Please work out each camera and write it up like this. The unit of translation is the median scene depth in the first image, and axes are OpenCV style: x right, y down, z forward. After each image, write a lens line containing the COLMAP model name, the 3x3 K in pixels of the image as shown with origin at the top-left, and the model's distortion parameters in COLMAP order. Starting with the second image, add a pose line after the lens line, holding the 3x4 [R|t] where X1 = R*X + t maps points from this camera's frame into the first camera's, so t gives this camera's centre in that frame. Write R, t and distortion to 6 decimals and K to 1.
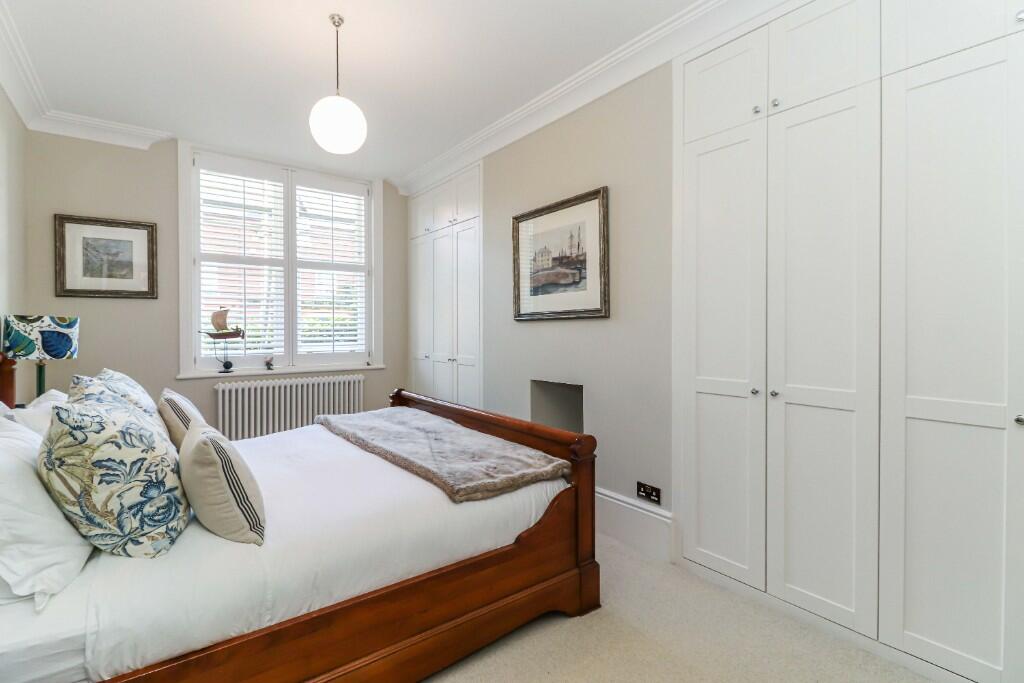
lens RADIAL K [[478.7, 0, 506.3], [0, 478.7, 330.0], [0, 0, 1]] dist [0.020664, -0.011537]
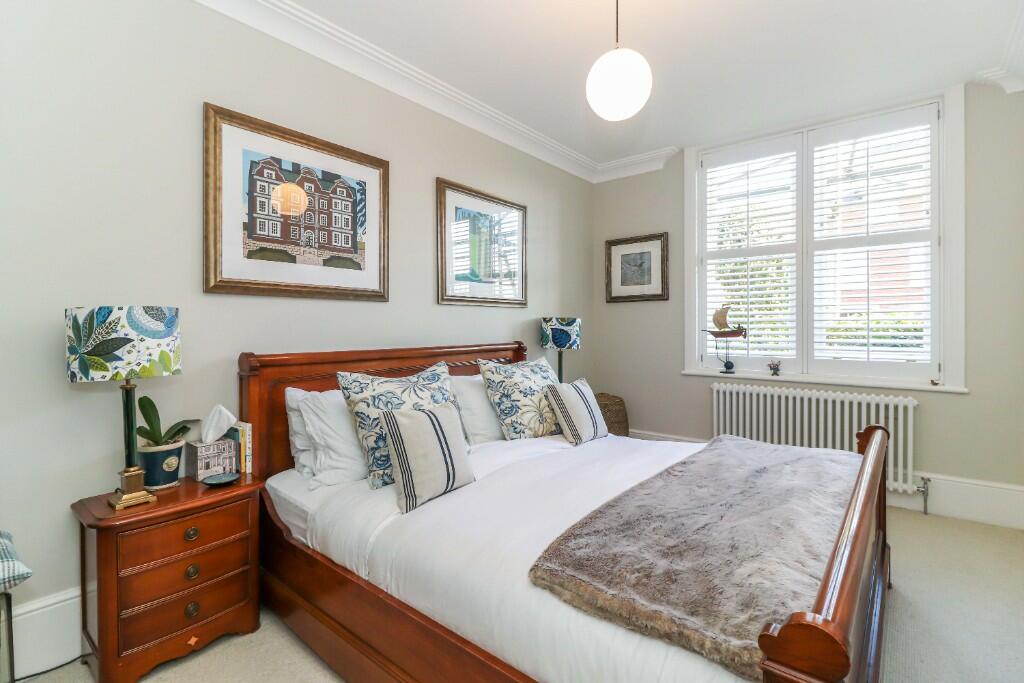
lens RADIAL K [[478.7, 0, 506.3], [0, 478.7, 330.0], [0, 0, 1]] dist [0.020664, -0.011537]
pose [[0.236761, 0.008611, -0.971530, 0.244938], [-0.005299, 0.999957, 0.007571, -0.001914], [0.971554, 0.003356, 0.236796, 0.355052]]
